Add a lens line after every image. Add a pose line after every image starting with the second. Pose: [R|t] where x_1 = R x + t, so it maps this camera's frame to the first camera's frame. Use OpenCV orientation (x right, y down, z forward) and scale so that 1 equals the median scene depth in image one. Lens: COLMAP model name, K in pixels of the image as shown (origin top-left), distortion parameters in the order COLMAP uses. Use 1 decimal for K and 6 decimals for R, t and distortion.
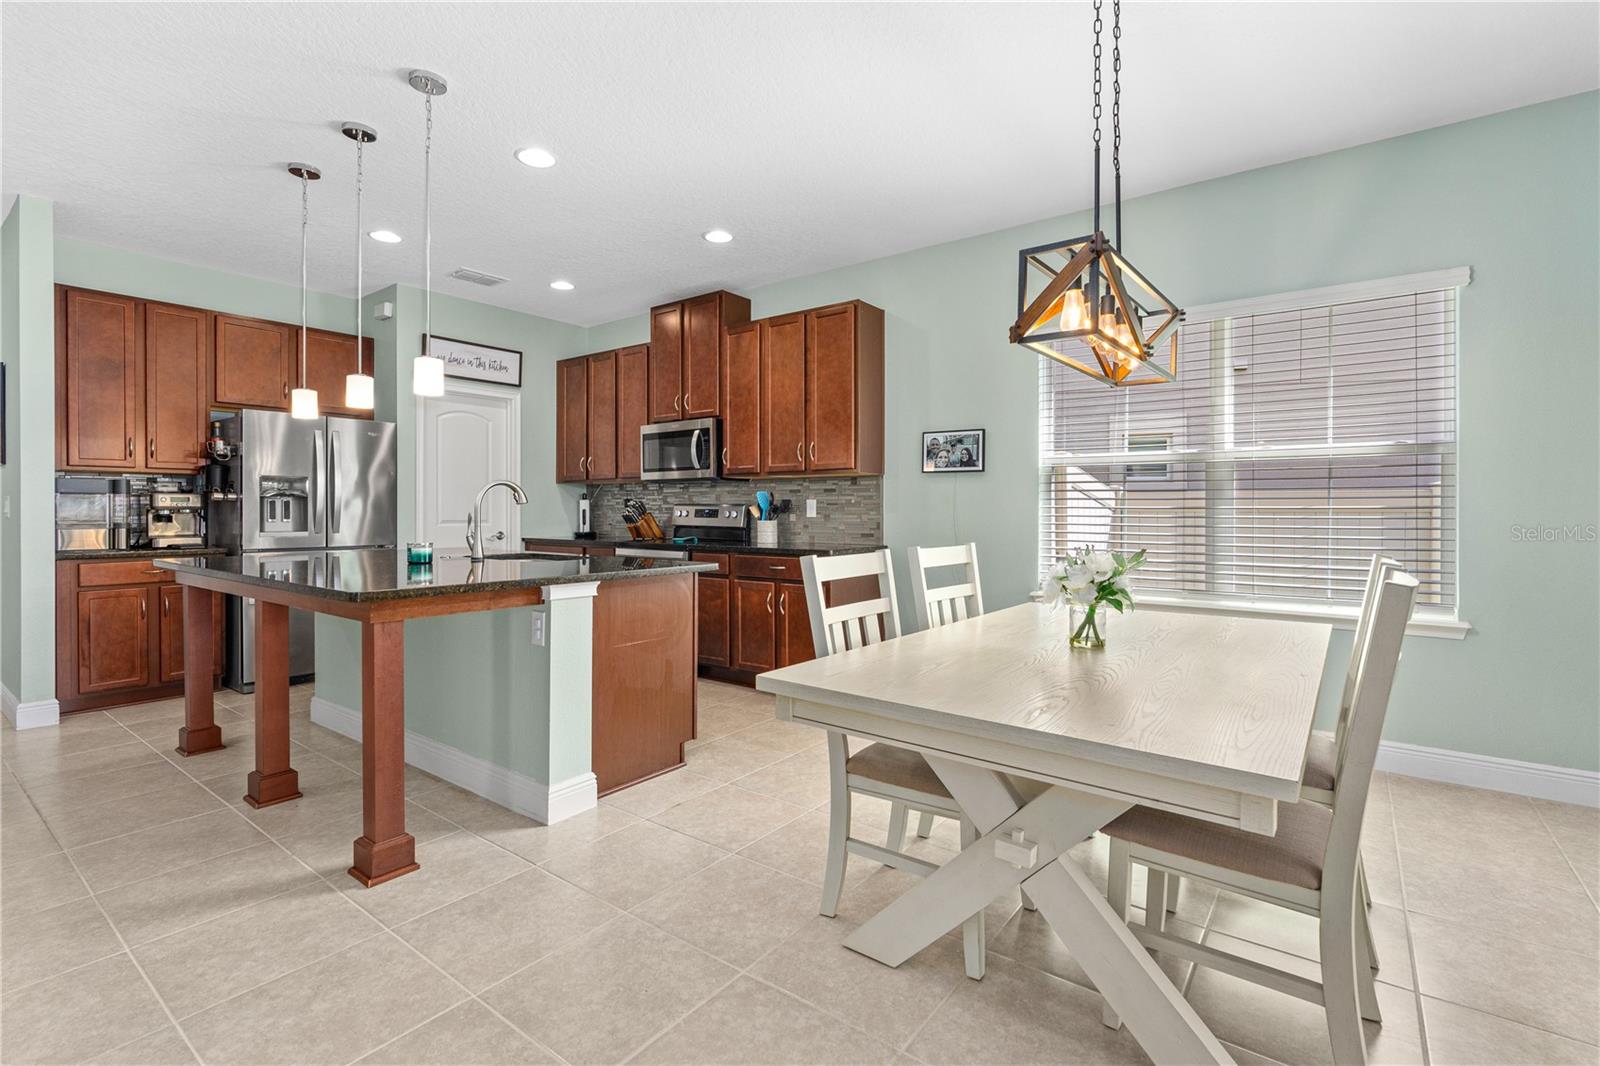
lens RADIAL K [[733.6, 0, 824.3], [0, 733.6, 516.3], [0, 0, 1]] dist [-0.018179, 0.005698]
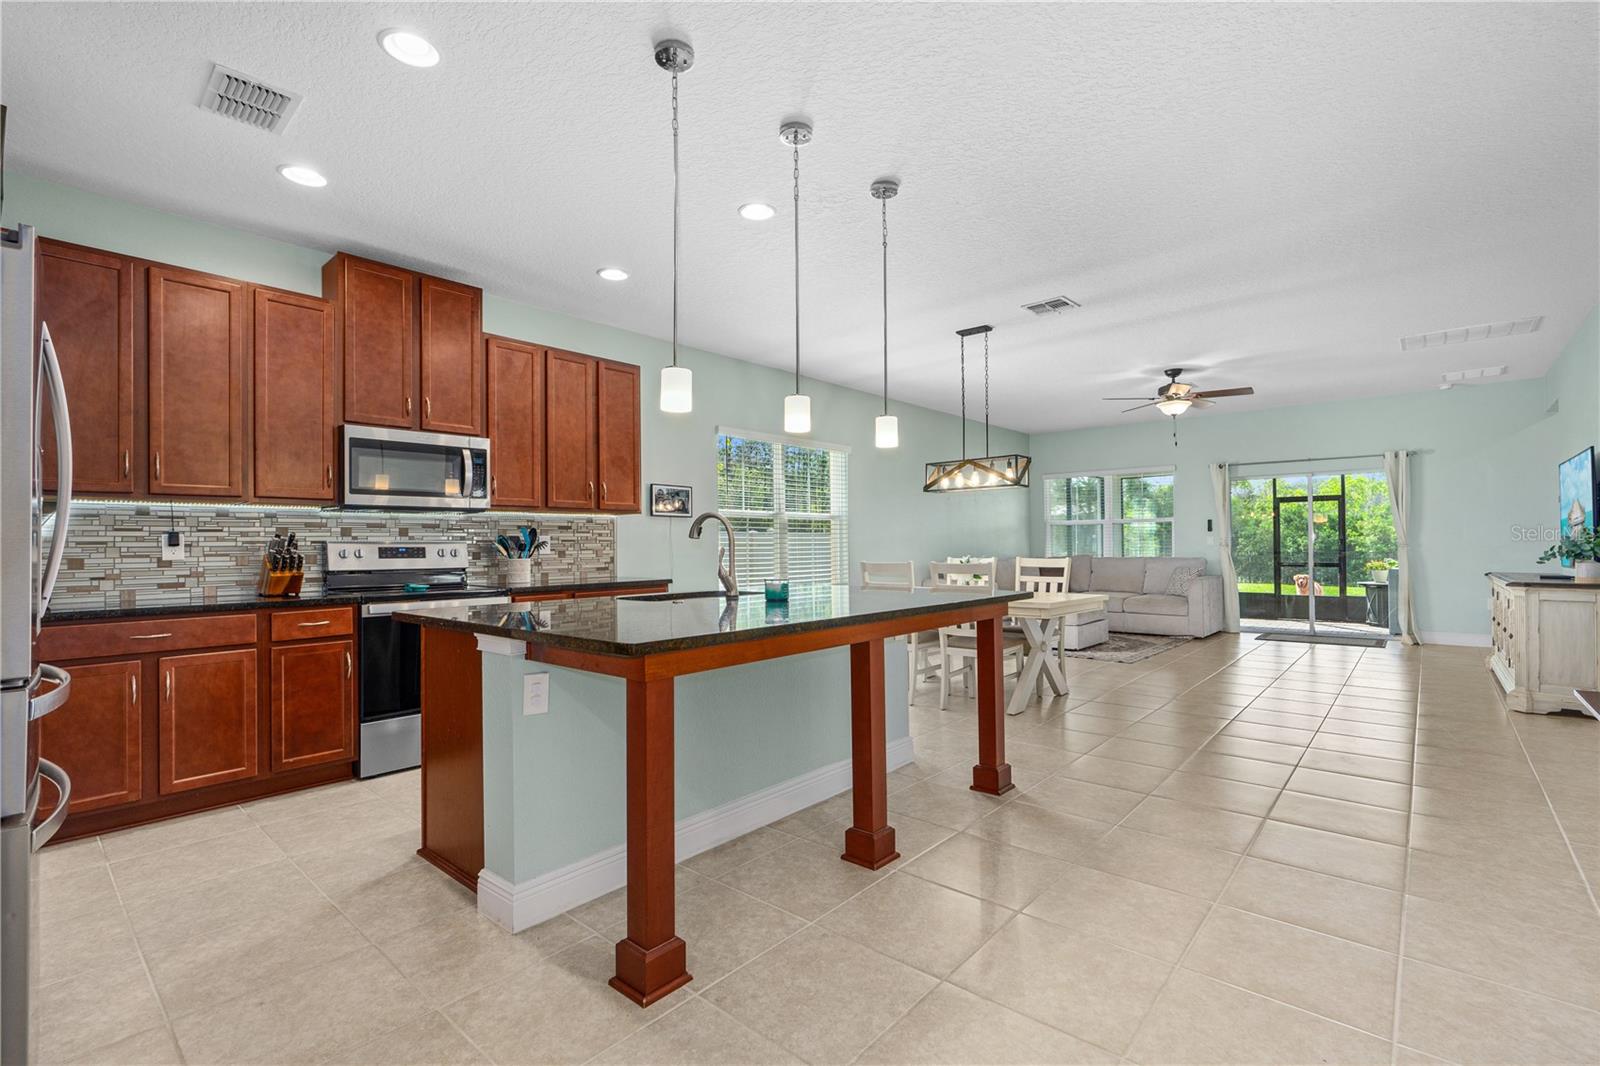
lens RADIAL K [[733.6, 0, 801.2], [0, 733.6, 538.8], [0, 0, 1]] dist [-0.018179, 0.005698]
pose [[0.080683, 0.007337, 0.996713, -1.089191], [0.019335, 0.999773, -0.008925, -0.004274], [-0.996552, 0.019992, 0.080523, 0.647837]]
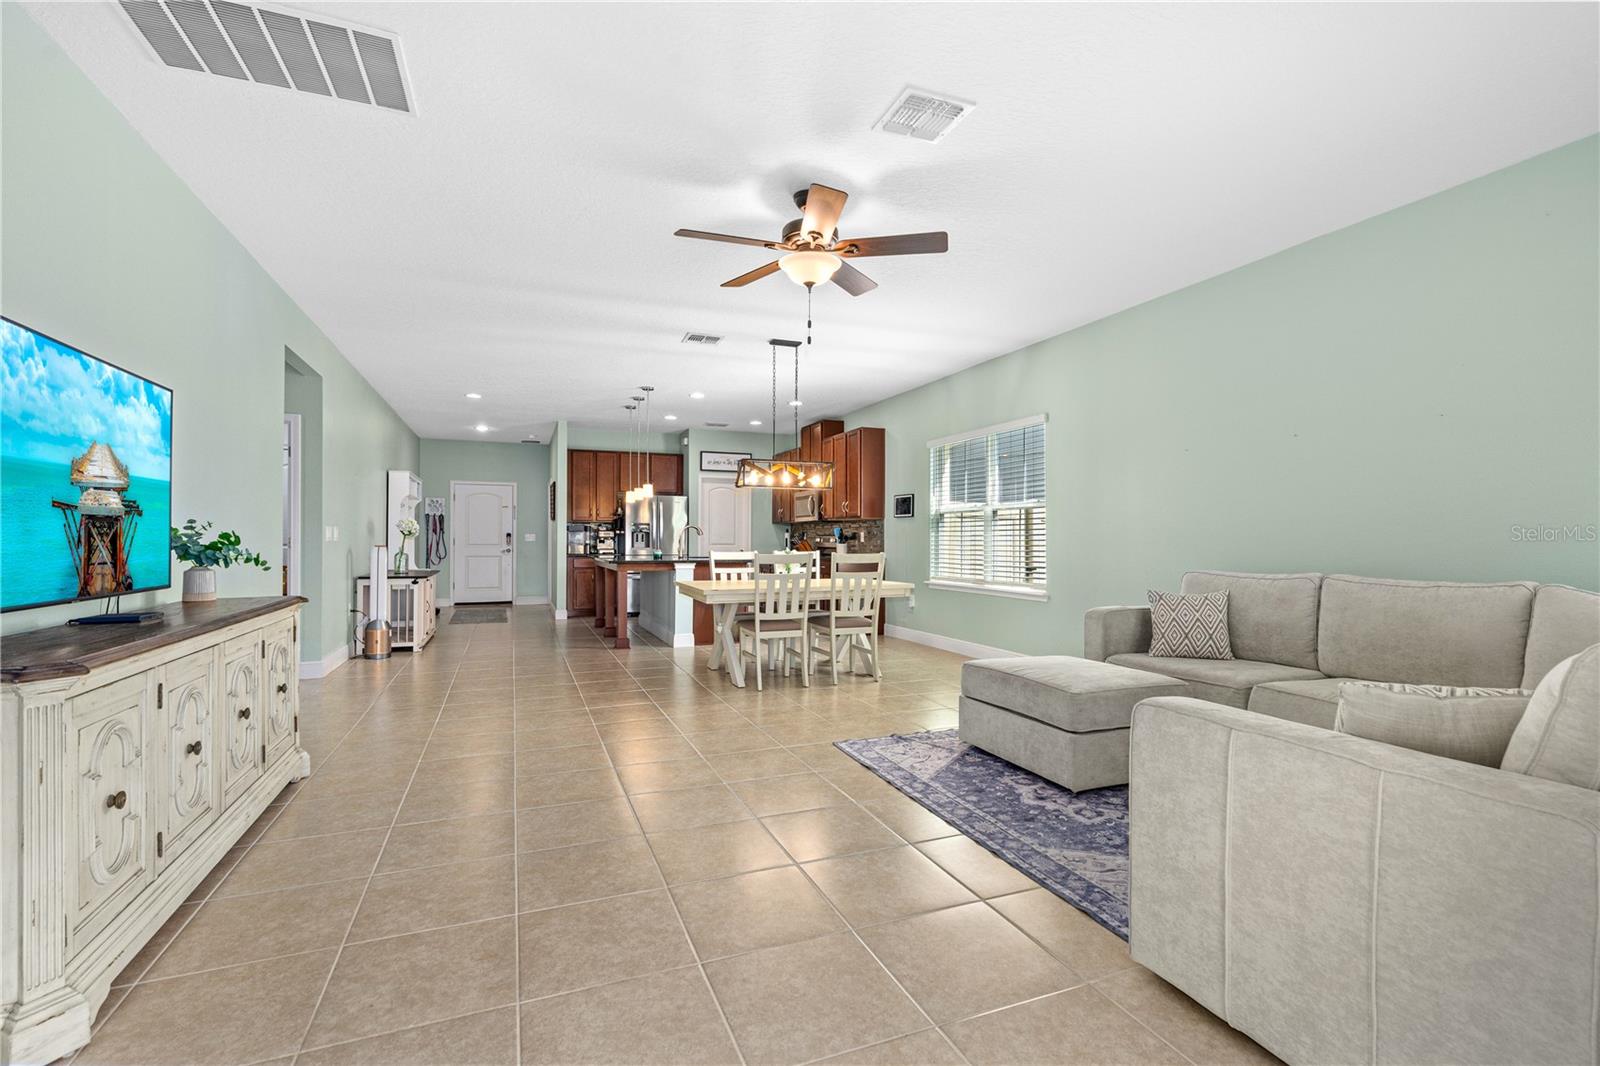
lens RADIAL K [[733.6, 0, 804.0], [0, 733.6, 535.8], [0, 0, 1]] dist [-0.018179, 0.005698]
pose [[0.848982, -0.003072, -0.528413, 0.917549], [-0.005150, 0.999887, -0.014088, 0.014752], [0.528397, 0.014682, 0.848871, -0.685814]]
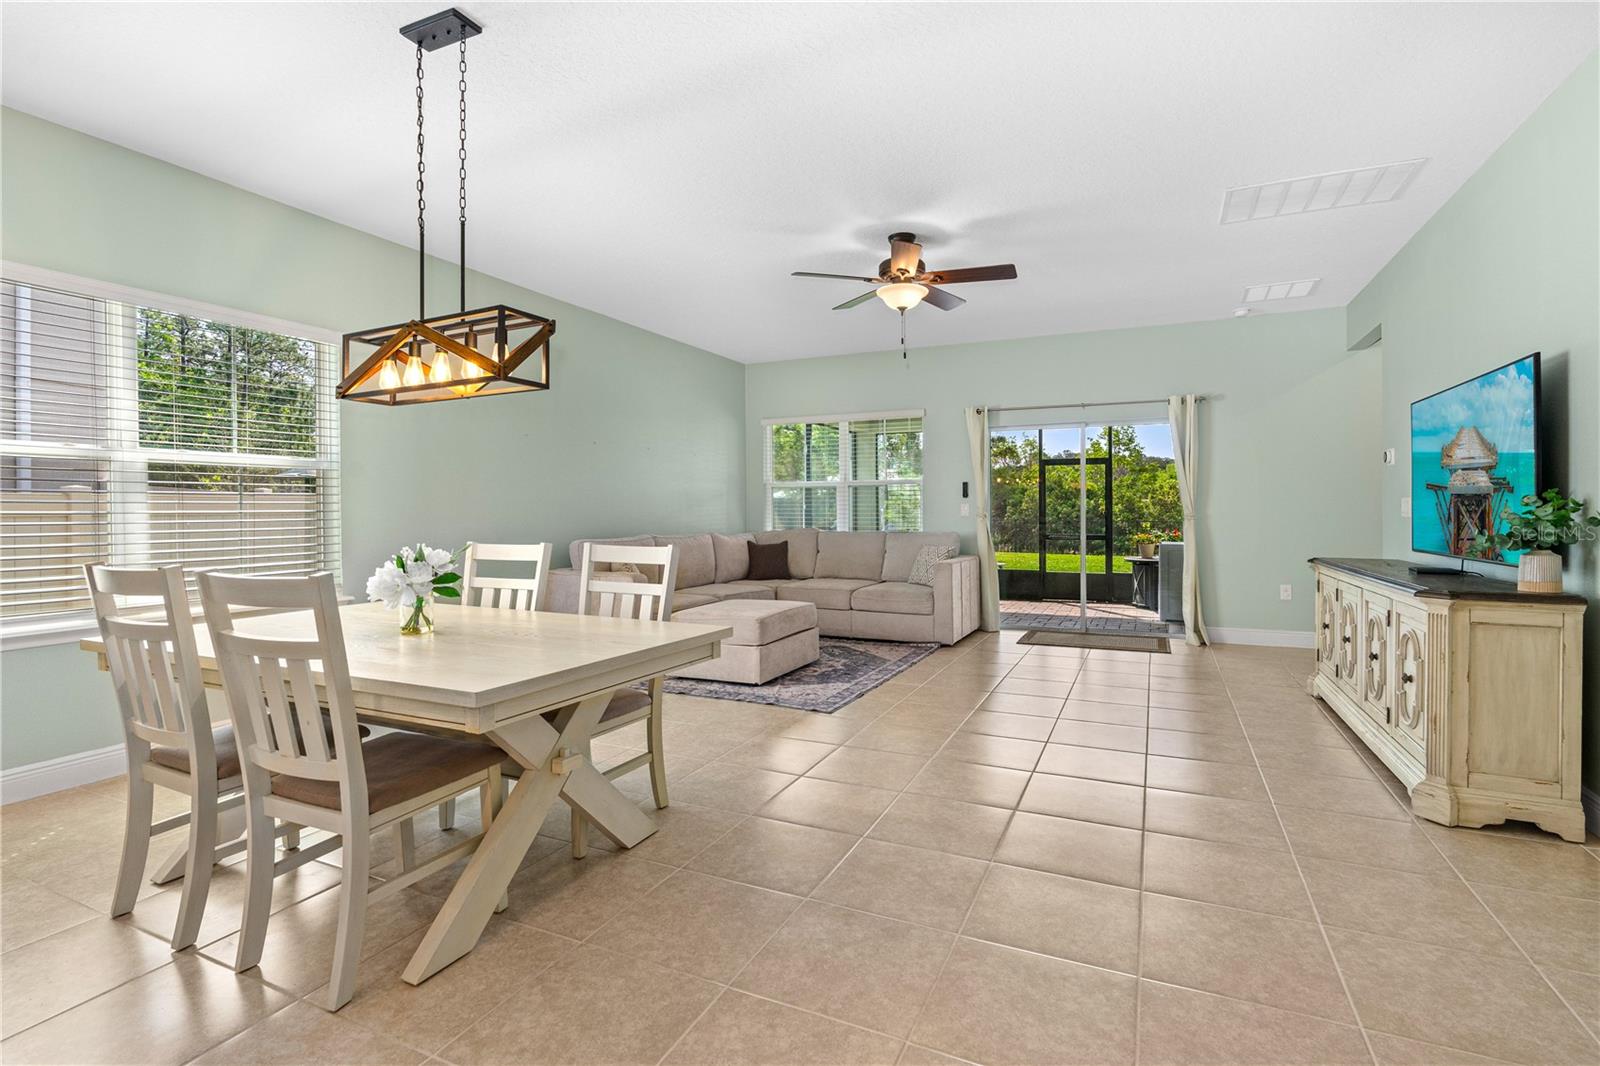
lens RADIAL K [[733.6, 0, 798.3], [0, 733.6, 518.0], [0, 0, 1]] dist [-0.018179, 0.005698]
pose [[-0.179274, -0.010273, 0.983746, -0.435326], [0.015486, 0.999792, 0.013263, -0.003841], [-0.983677, 0.017612, -0.179077, 0.303388]]
